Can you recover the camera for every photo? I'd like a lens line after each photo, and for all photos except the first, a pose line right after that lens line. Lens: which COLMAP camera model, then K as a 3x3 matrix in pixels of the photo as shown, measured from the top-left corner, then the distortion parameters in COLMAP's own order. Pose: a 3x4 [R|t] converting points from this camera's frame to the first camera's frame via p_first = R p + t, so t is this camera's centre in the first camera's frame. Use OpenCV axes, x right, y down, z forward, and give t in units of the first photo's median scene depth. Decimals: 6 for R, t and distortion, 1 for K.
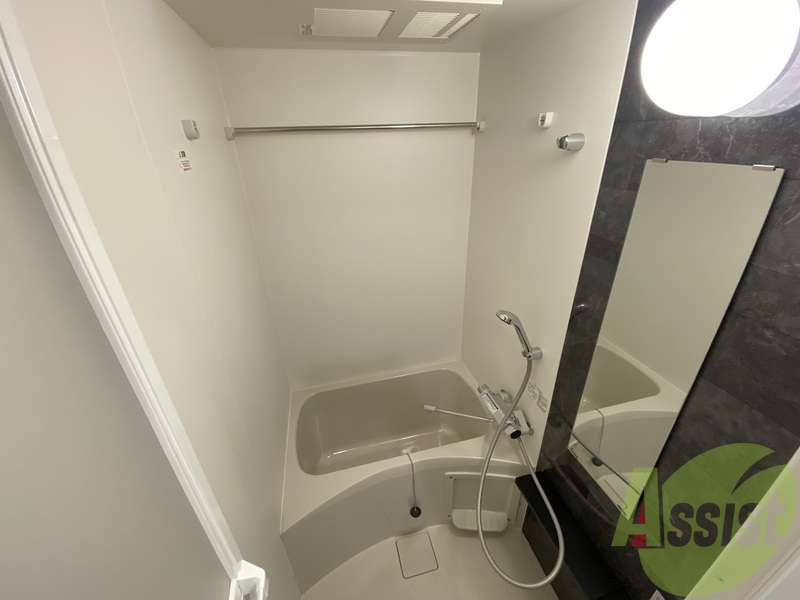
lens RADIAL K [[322.1, 0, 400.0], [0, 322.1, 300.0], [0, 0, 1]] dist [0.010358, -0.015418]
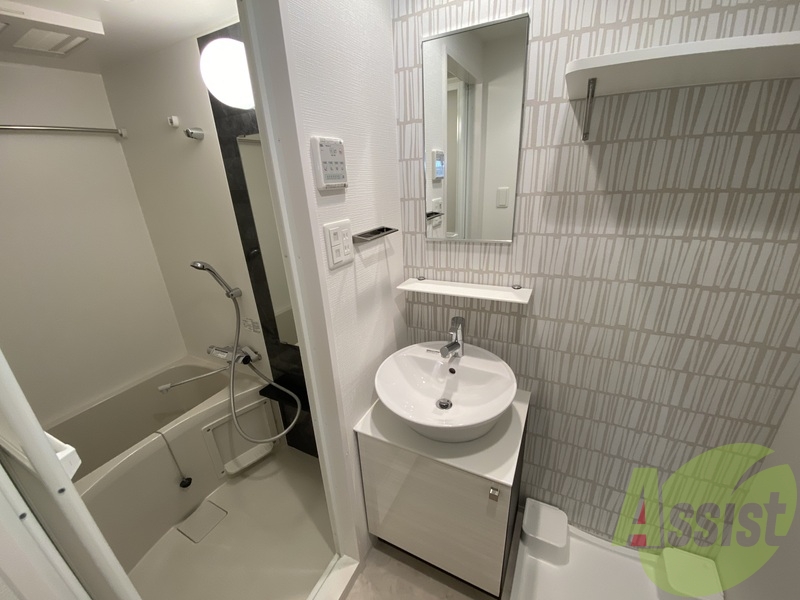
lens RADIAL K [[322.1, 0, 400.0], [0, 322.1, 300.0], [0, 0, 1]] dist [0.010358, -0.015418]
pose [[0.649597, -0.268793, 0.711178, -0.092916], [0.364178, 0.931130, 0.019281, 0.397382], [-0.667382, 0.246470, 0.702748, -0.365365]]
